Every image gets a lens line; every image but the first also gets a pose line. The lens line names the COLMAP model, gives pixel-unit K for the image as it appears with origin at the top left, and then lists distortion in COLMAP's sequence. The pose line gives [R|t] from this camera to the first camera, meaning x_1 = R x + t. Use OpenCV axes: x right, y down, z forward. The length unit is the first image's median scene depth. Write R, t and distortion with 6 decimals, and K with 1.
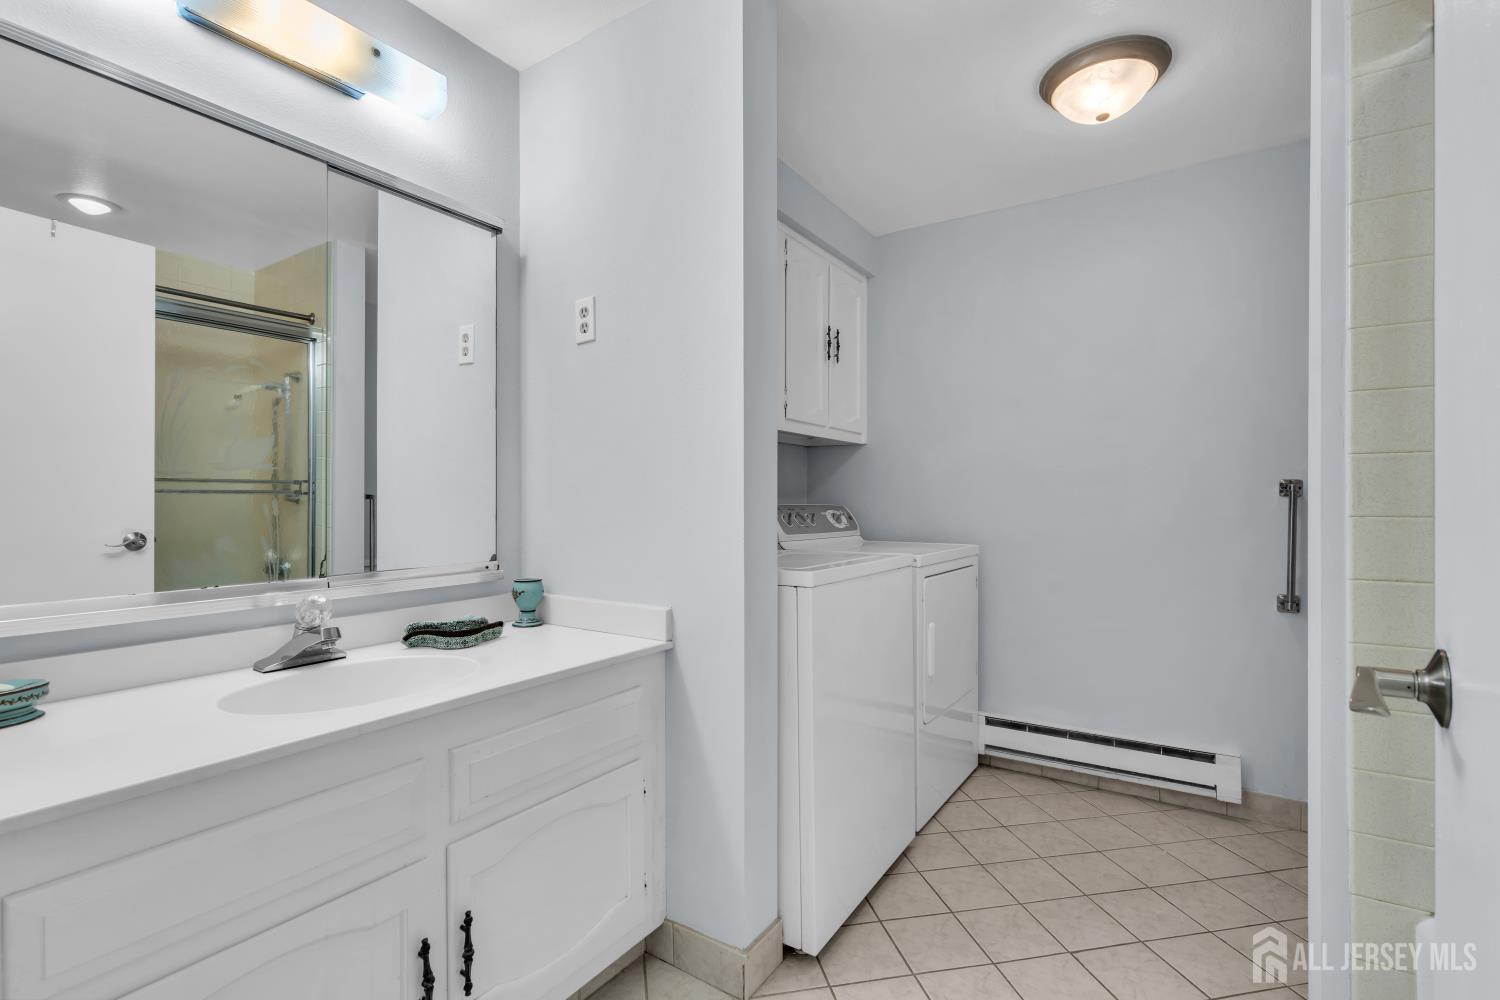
lens RADIAL K [[686.6, 0, 748.9], [0, 686.6, 501.1], [0, 0, 1]] dist [-0.003652, 0.002559]
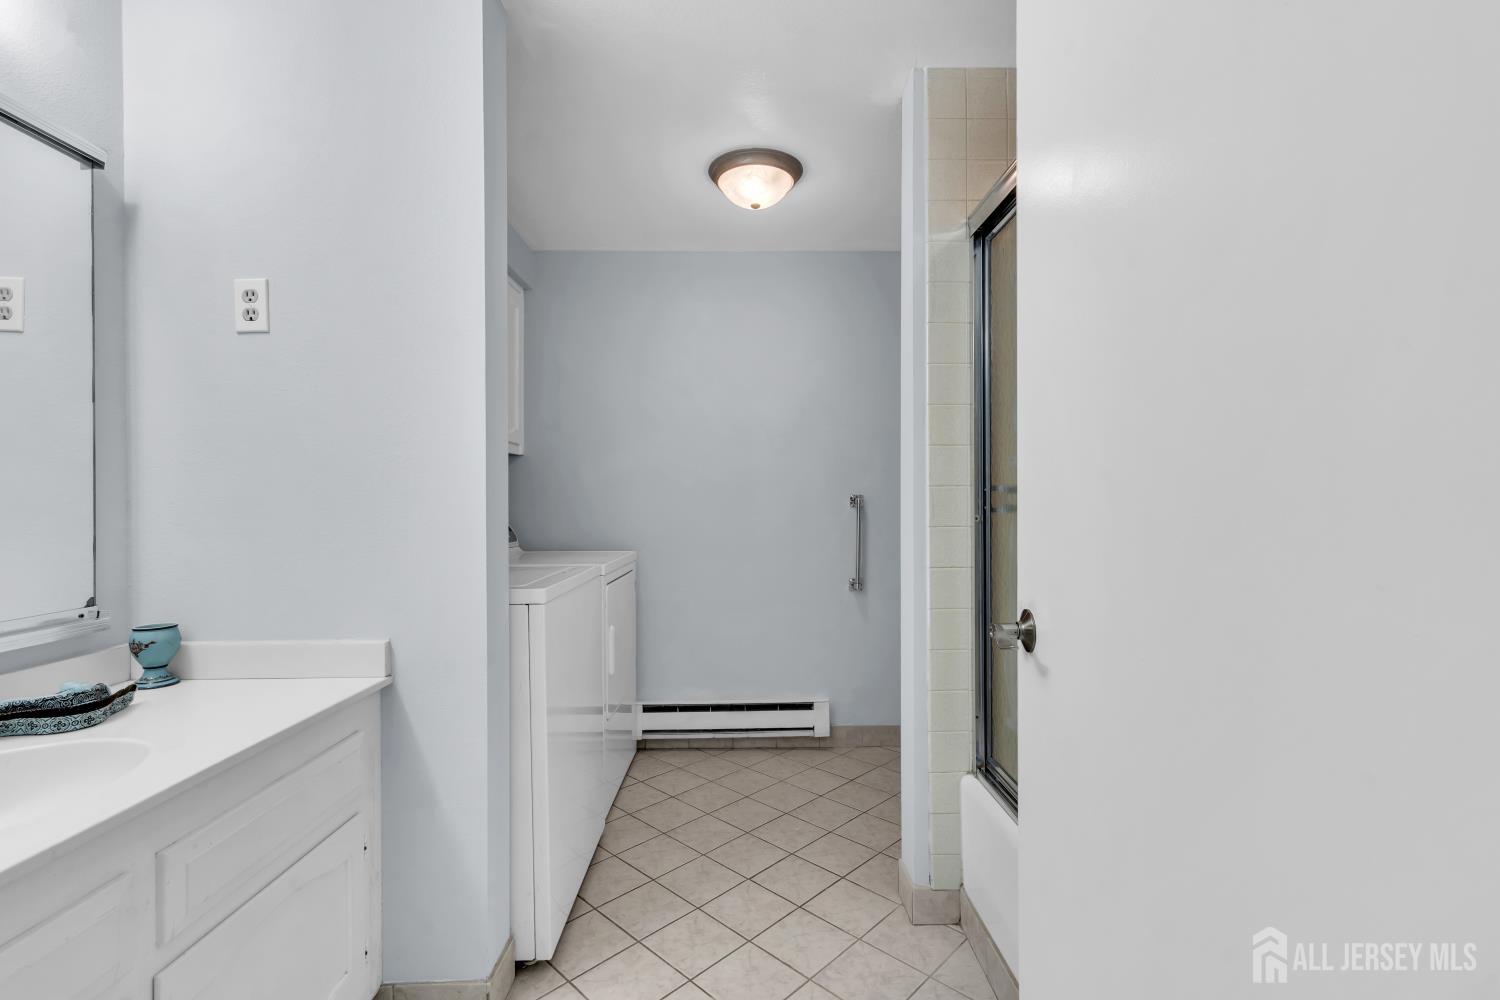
lens RADIAL K [[686.6, 0, 755.5], [0, 686.6, 502.1], [0, 0, 1]] dist [-0.003652, 0.002559]
pose [[0.819665, -0.004668, 0.572824, -0.209598], [0.004514, 0.999988, 0.001690, -0.024533], [-0.572825, 0.001200, 0.819677, -0.023573]]
